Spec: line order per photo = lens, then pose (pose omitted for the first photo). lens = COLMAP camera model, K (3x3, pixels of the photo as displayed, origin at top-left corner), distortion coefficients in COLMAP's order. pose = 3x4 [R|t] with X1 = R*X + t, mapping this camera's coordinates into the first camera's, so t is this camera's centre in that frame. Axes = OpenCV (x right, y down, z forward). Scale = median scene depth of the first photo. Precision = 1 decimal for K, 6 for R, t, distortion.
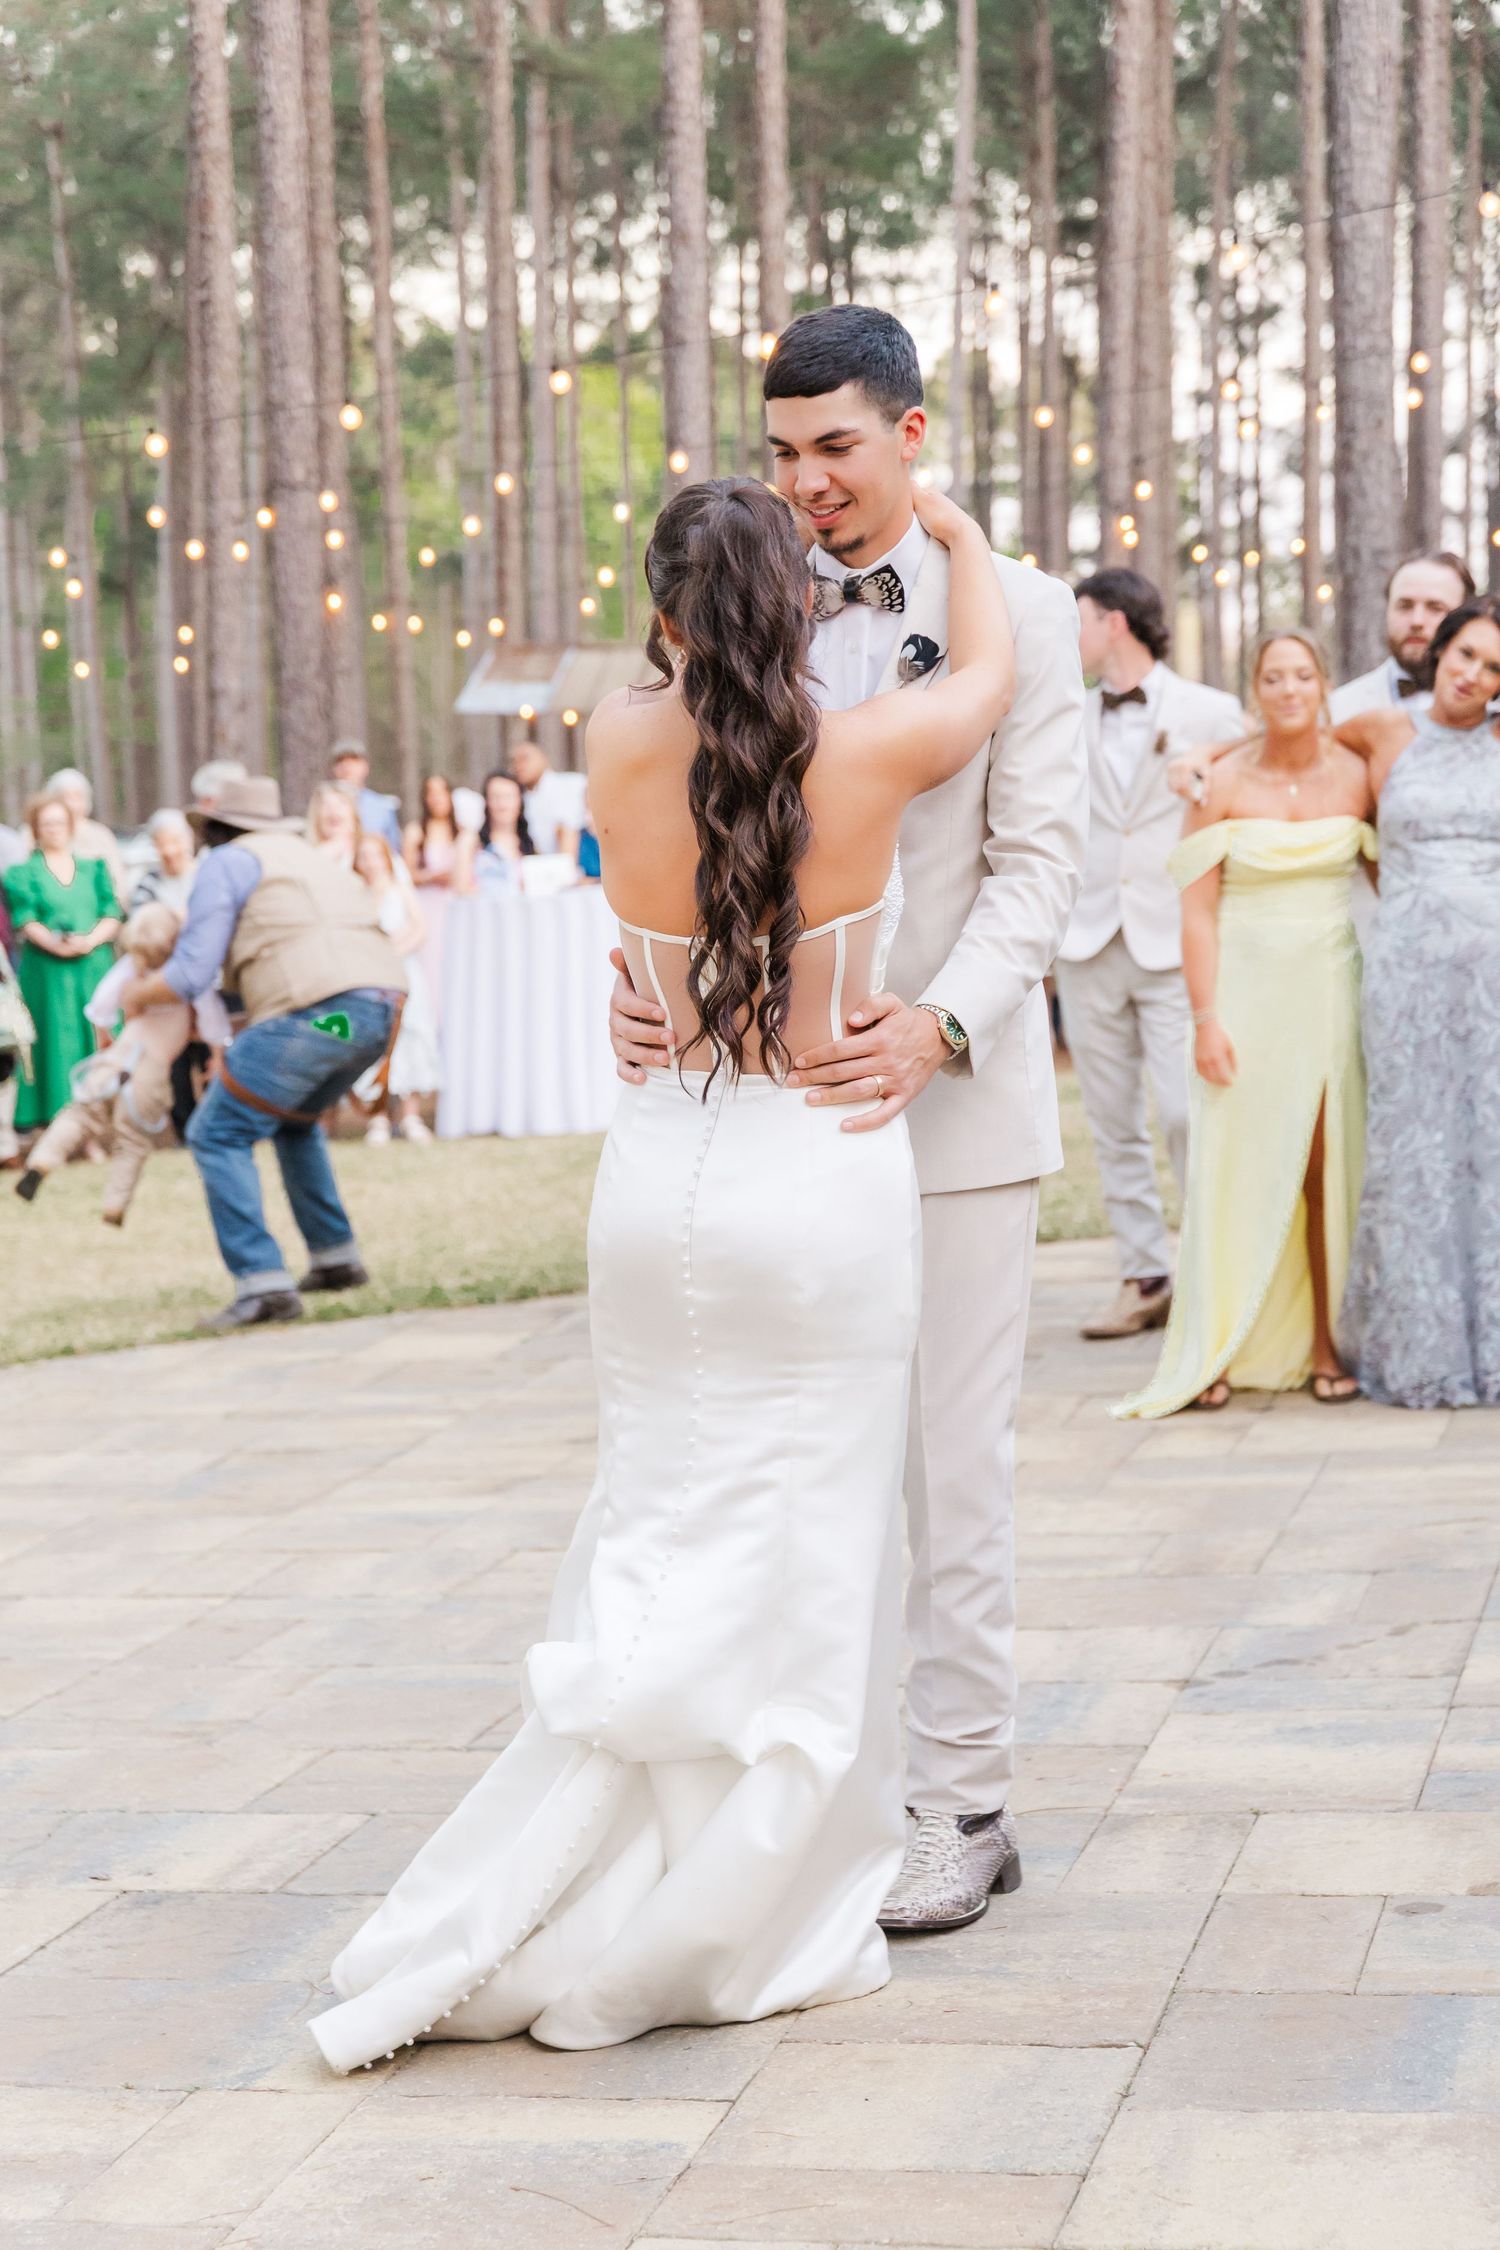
lens RADIAL K [[4312.4, 0, 764.6], [0, 4312.4, 1164.0], [0, 0, 1]] dist [0.026749, -0.191891]
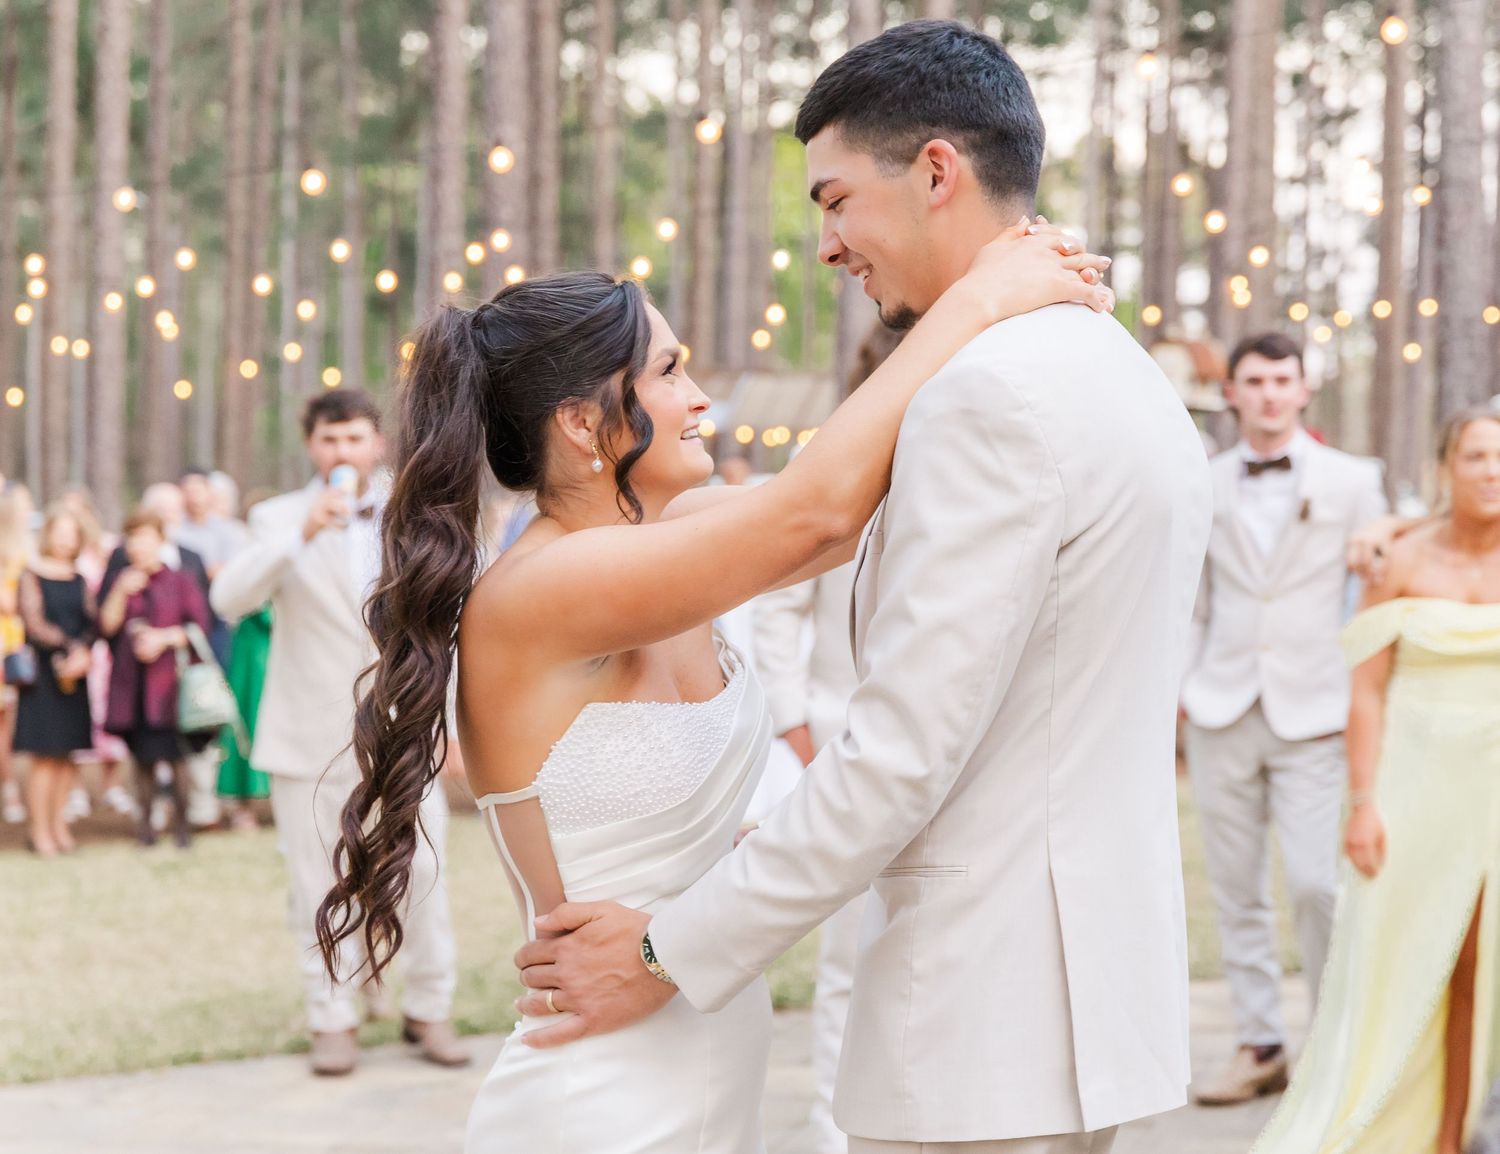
lens RADIAL K [[3598.9, 0, 750.0], [0, 3598.9, 577.0], [0, 0, 1]] dist [-0.229783, -0.487901]
pose [[0.998225, 0.038099, -0.045775, 0.004170], [-0.040839, 0.997333, -0.060487, -0.026643], [0.043348, 0.062249, 0.997119, 0.171959]]
